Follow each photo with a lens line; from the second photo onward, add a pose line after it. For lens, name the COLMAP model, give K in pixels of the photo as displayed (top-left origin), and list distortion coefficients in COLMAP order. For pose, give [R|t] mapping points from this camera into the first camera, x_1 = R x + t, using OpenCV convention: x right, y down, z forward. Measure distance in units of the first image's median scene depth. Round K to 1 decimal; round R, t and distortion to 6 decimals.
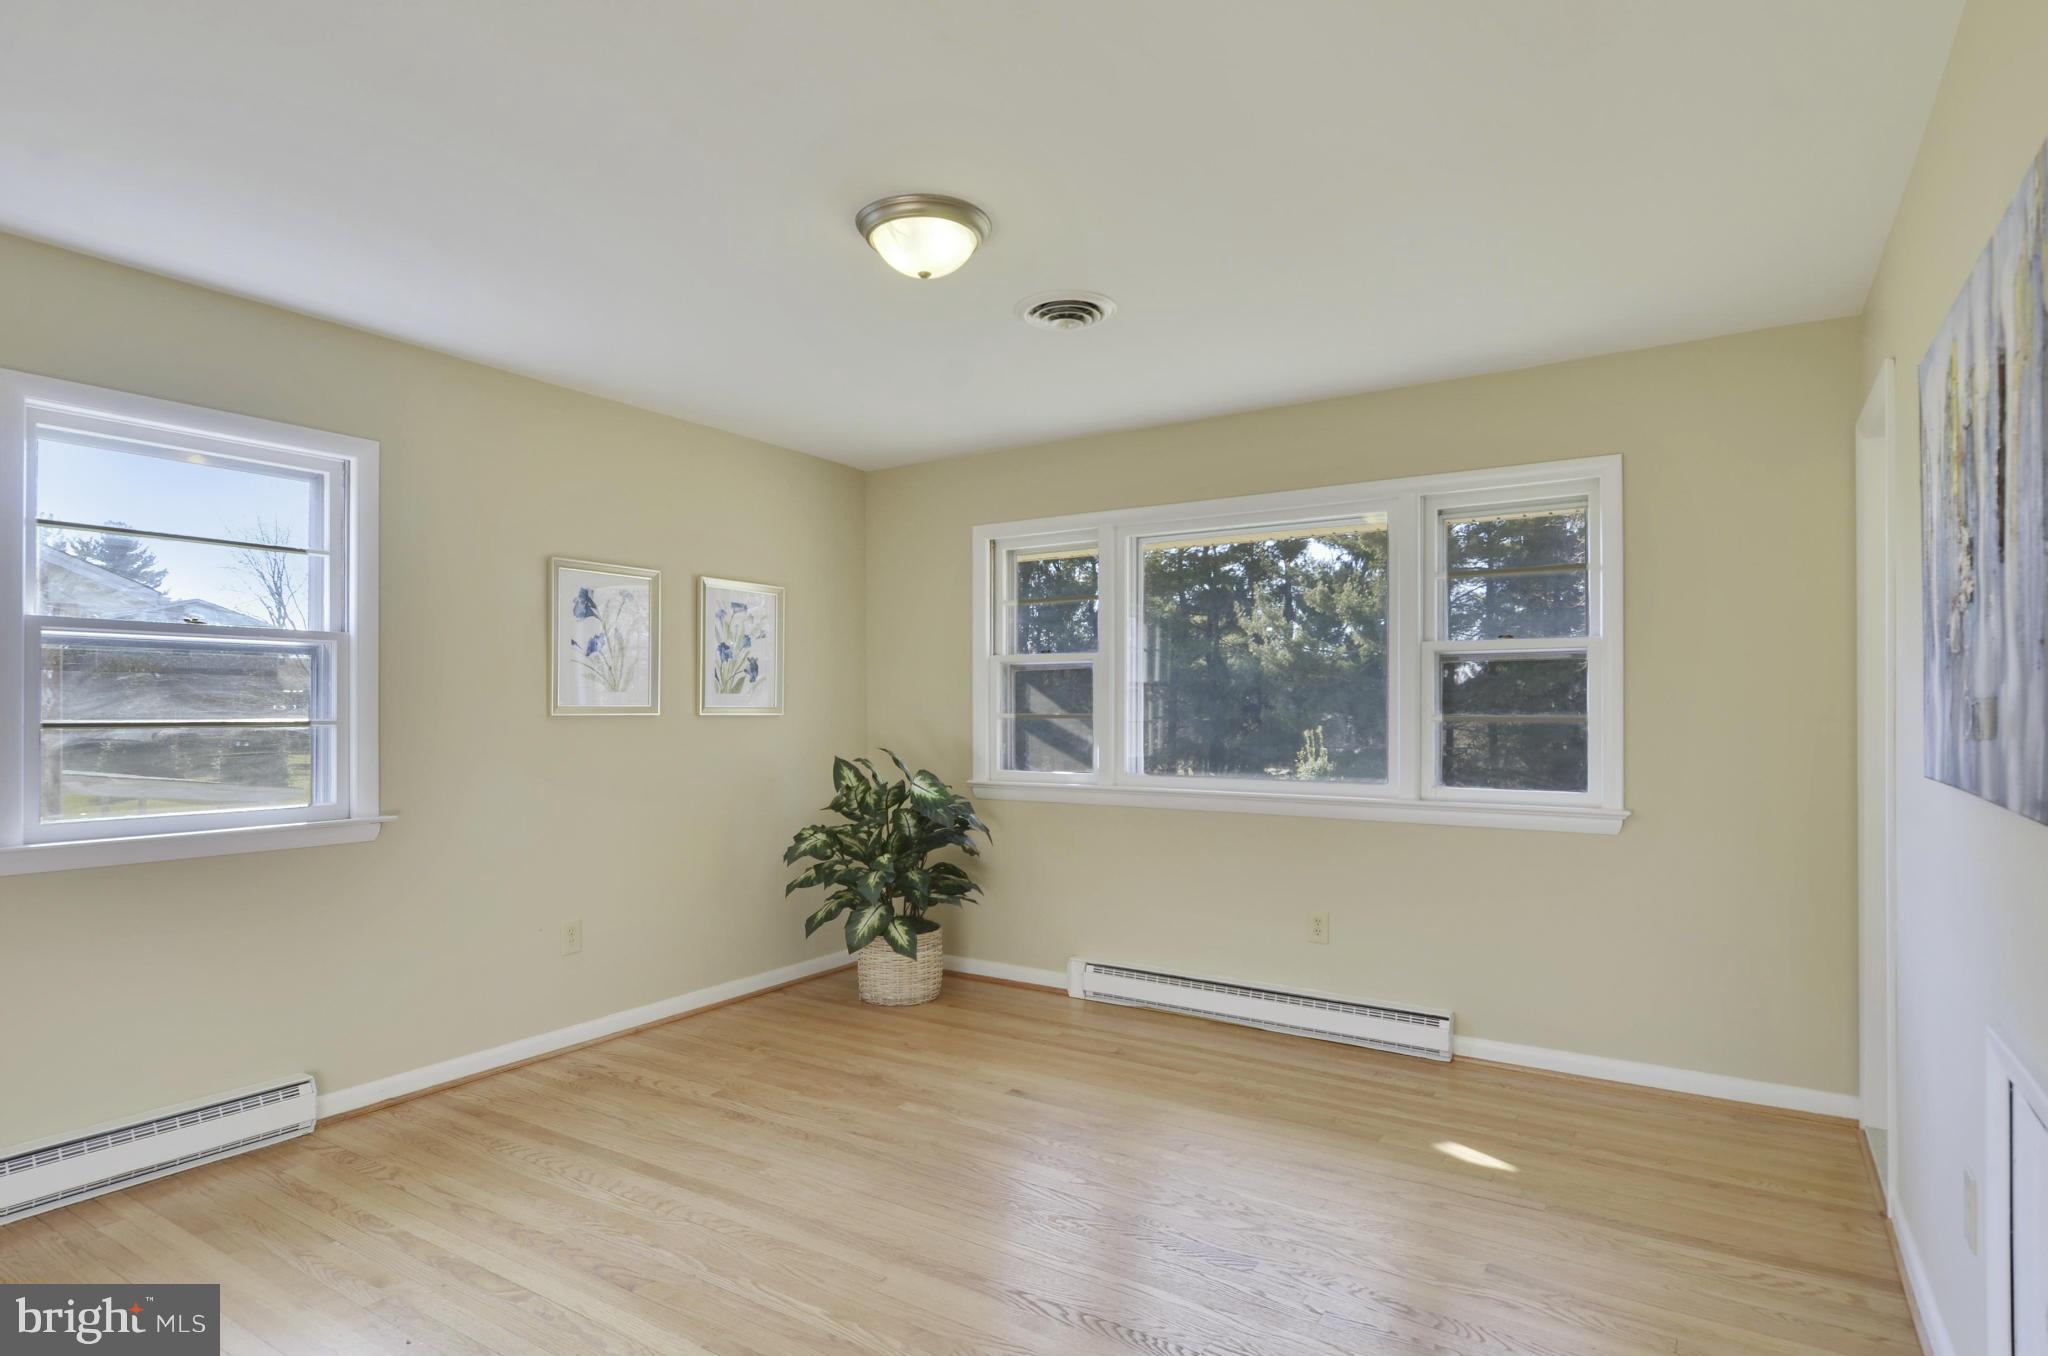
lens RADIAL K [[1093.9, 0, 1025.6], [0, 1093.9, 695.4], [0, 0, 1]] dist [-0.001532, -0.001855]
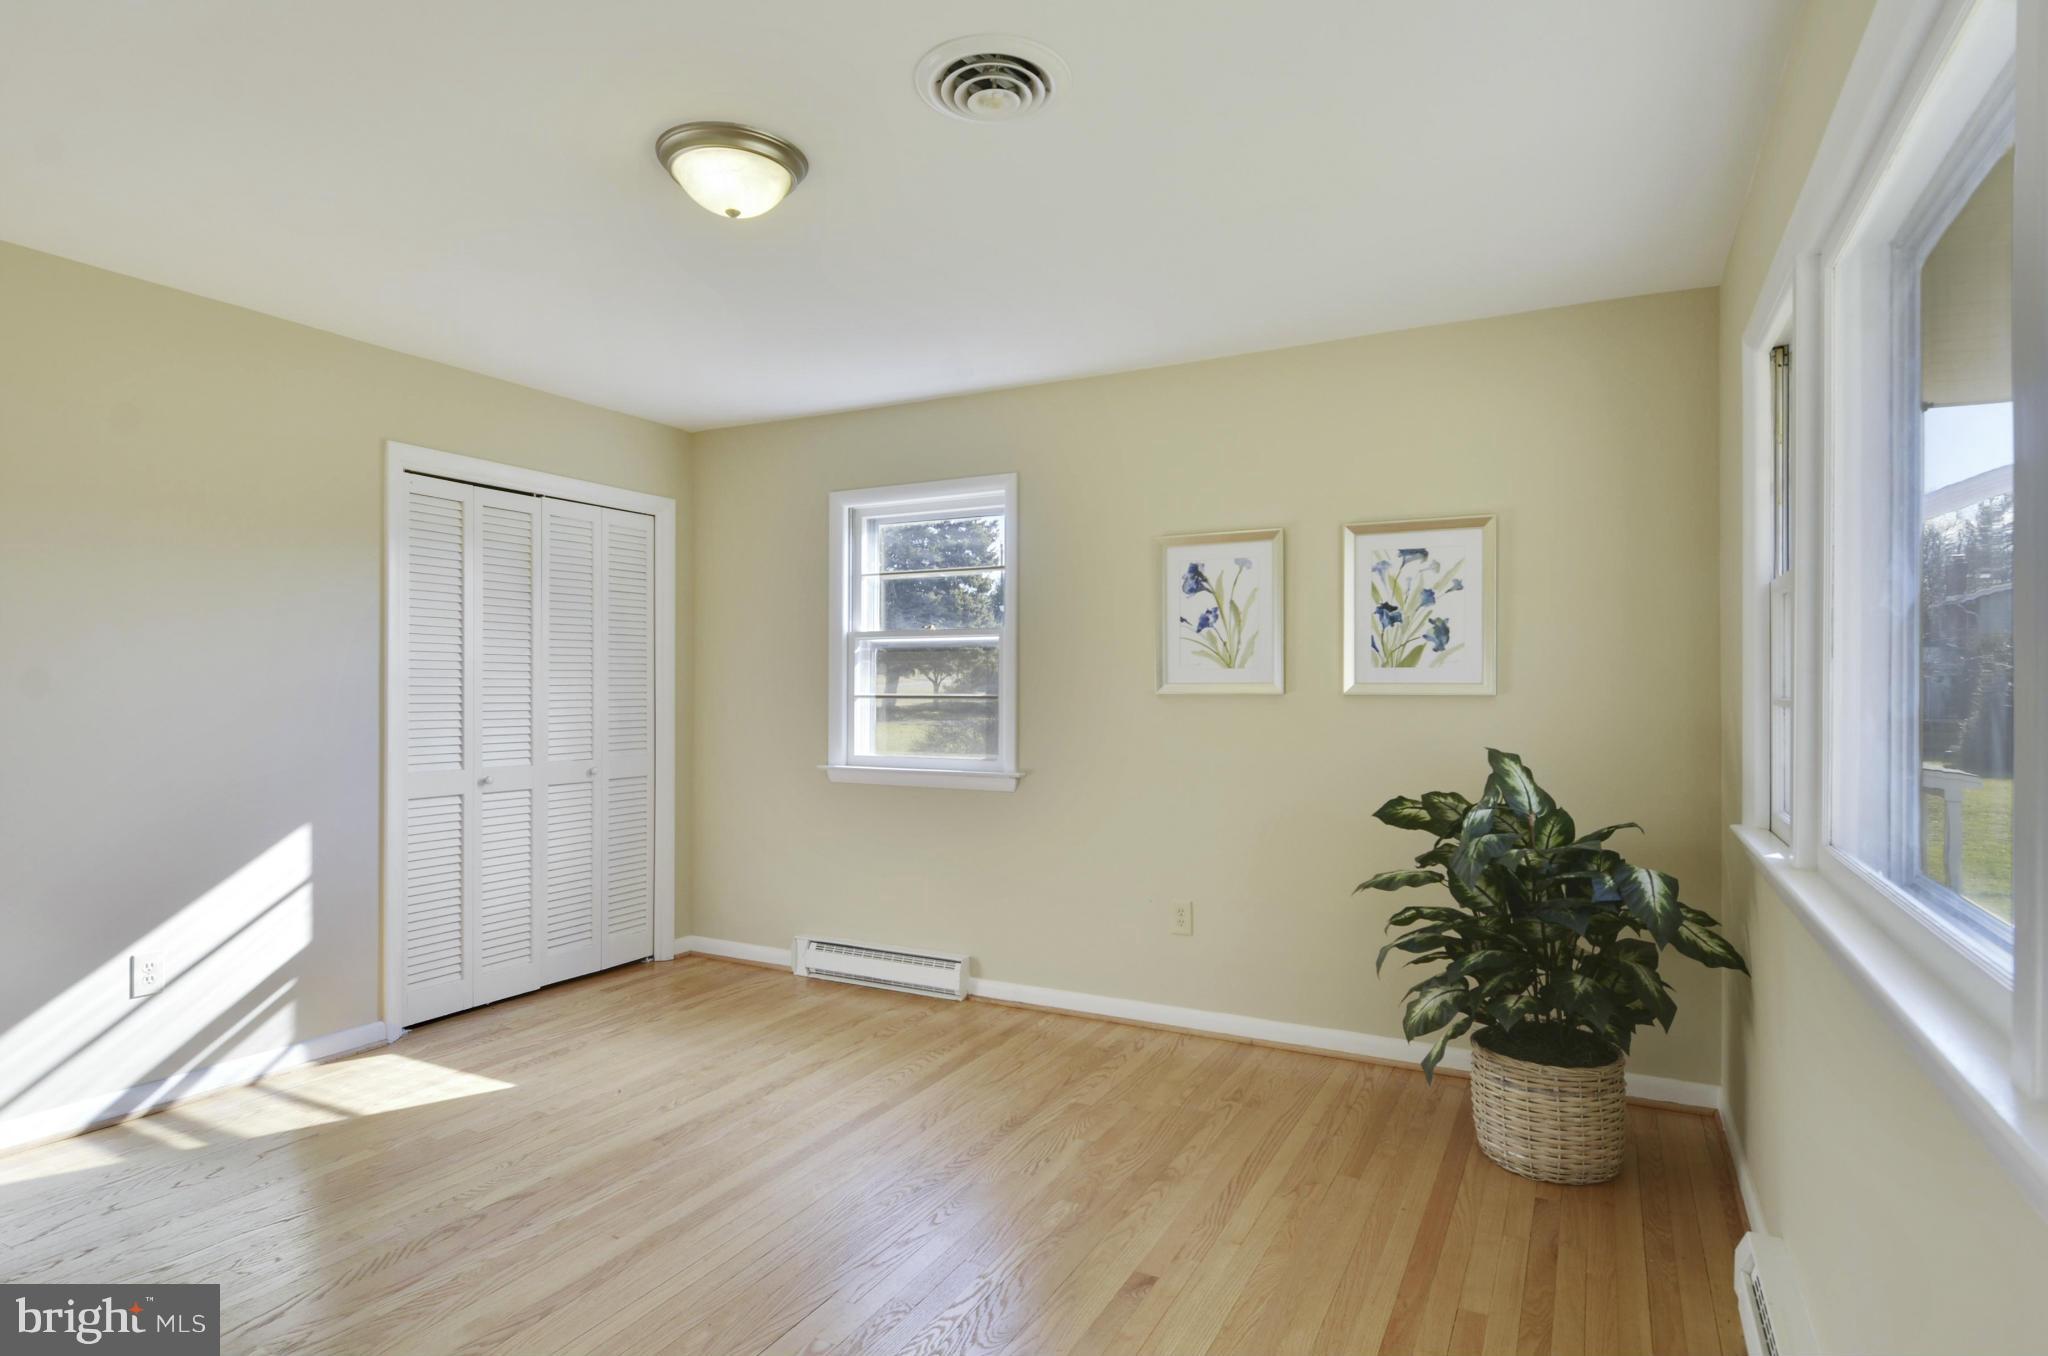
lens RADIAL K [[1093.9, 0, 1027.7], [0, 1093.9, 676.2], [0, 0, 1]] dist [-0.001532, -0.001855]
pose [[0.073271, -0.009449, -0.997267, 0.607245], [0.012035, 0.999891, -0.008590, 0.010019], [0.997239, -0.011373, 0.073377, 0.853780]]
